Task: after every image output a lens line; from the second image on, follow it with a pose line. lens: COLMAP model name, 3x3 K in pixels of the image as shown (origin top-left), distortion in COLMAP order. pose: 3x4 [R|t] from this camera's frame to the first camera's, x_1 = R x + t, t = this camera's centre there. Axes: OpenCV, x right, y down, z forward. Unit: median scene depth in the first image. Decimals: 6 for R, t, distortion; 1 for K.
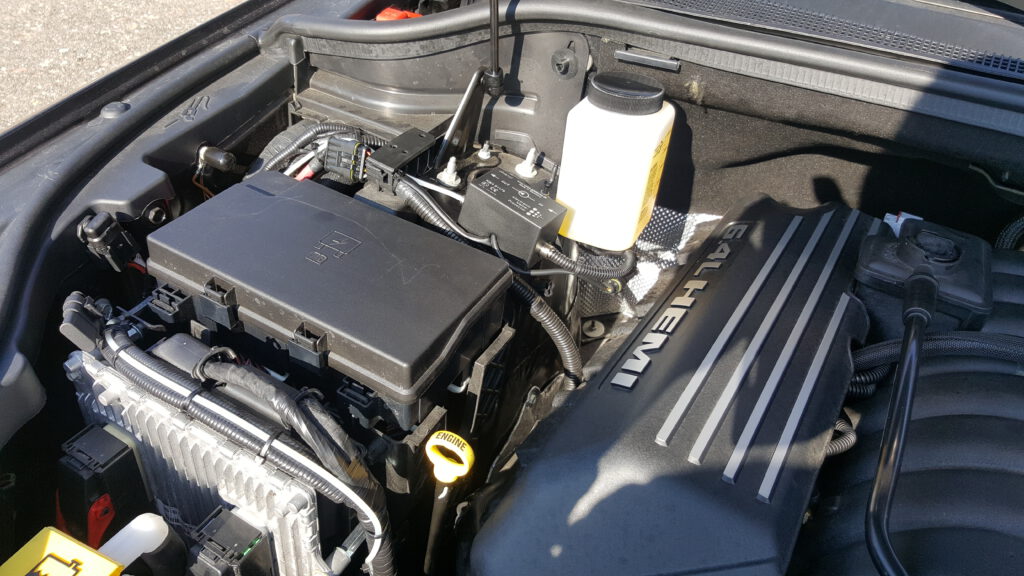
lens RADIAL K [[818.3, 0, 512.0], [0, 818.3, 288.0], [0, 0, 1]] dist [0.114521, -0.179525]
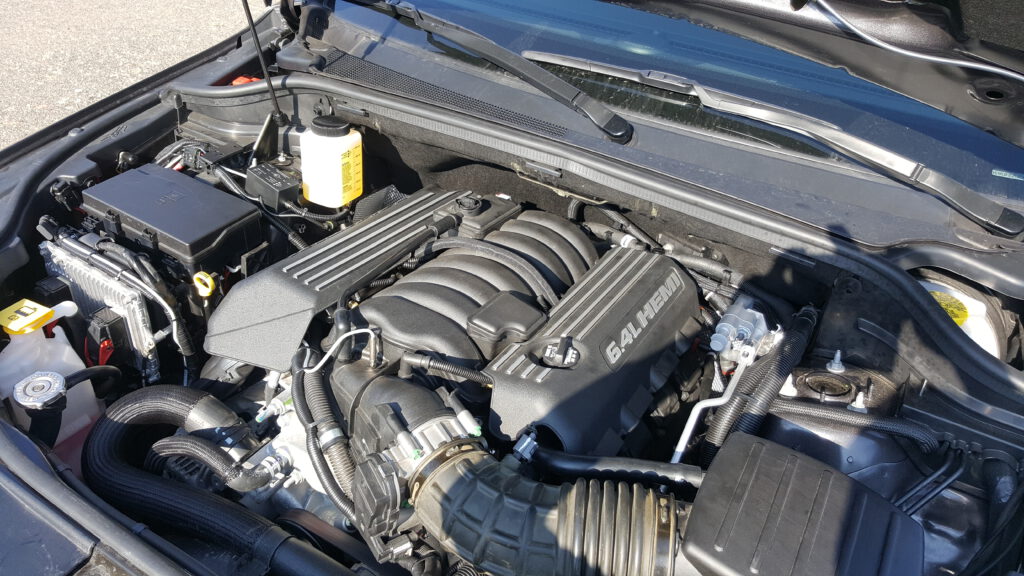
lens RADIAL K [[818.3, 0, 512.0], [0, 818.3, 288.0], [0, 0, 1]] dist [0.114521, -0.179525]
pose [[0.999661, 0.013685, -0.022139, 0.619818], [-0.014602, 0.999020, -0.041794, 0.226672], [0.021545, 0.042103, 0.998881, -0.947487]]
